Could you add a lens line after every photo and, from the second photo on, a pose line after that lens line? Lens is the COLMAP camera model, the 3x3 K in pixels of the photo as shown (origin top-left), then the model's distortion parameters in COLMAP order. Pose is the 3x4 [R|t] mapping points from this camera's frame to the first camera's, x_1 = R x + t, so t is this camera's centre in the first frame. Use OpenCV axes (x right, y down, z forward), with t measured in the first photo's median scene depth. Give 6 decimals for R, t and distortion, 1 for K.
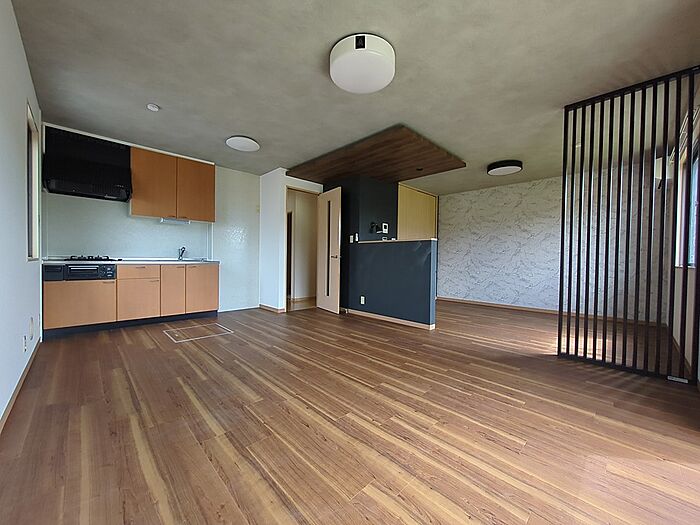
lens RADIAL K [[274.0, 0, 349.8], [0, 274.0, 262.8], [0, 0, 1]] dist [-0.003101, 0.000086]
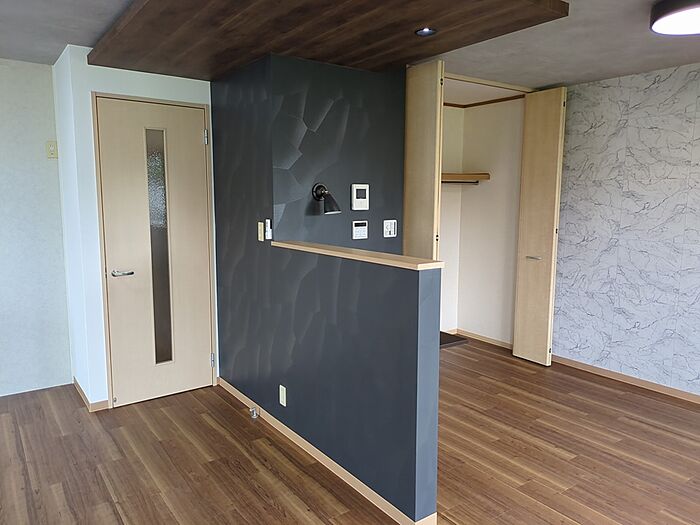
lens RADIAL K [[522.9, 0, 351.1], [0, 522.9, 265.3], [0, 0, 1]] dist [0.032948, -0.022176]
pose [[0.989262, 0.009826, -0.145822, 0.229367], [0.006725, 0.993620, 0.112579, -0.117681], [0.145998, -0.112350, 0.982885, 0.293118]]
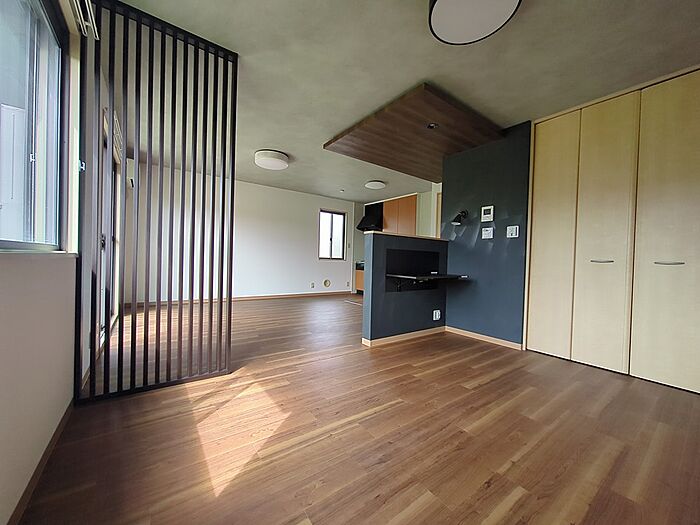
lens RADIAL K [[274.0, 0, 352.8], [0, 274.0, 264.1], [0, 0, 1]] dist [-0.003101, 0.000086]
pose [[-0.129447, -0.001647, -0.991585, 0.837393], [-0.052717, 0.998596, 0.005223, 0.005846], [0.990184, 0.052950, -0.129352, 0.803318]]
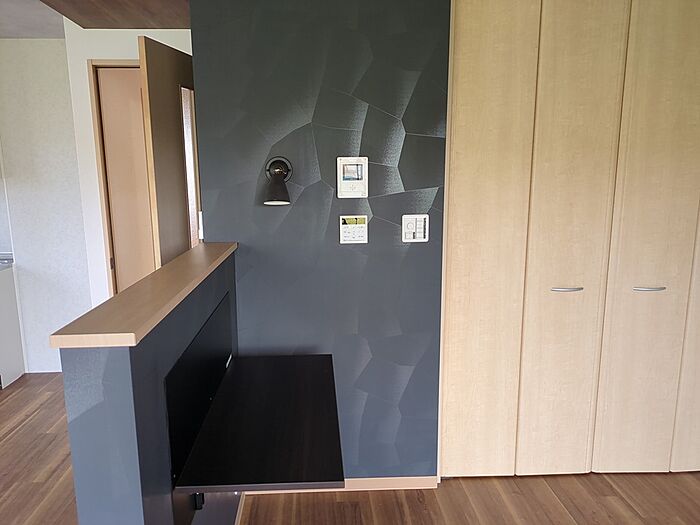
lens RADIAL K [[522.9, 0, 342.6], [0, 522.9, 263.0], [0, 0, 1]] dist [0.032948, -0.022176]
pose [[0.748887, 0.094127, -0.655979, 0.442505], [0.005486, 0.988947, 0.148167, -0.124138], [0.662675, -0.114559, 0.740093, 0.672685]]
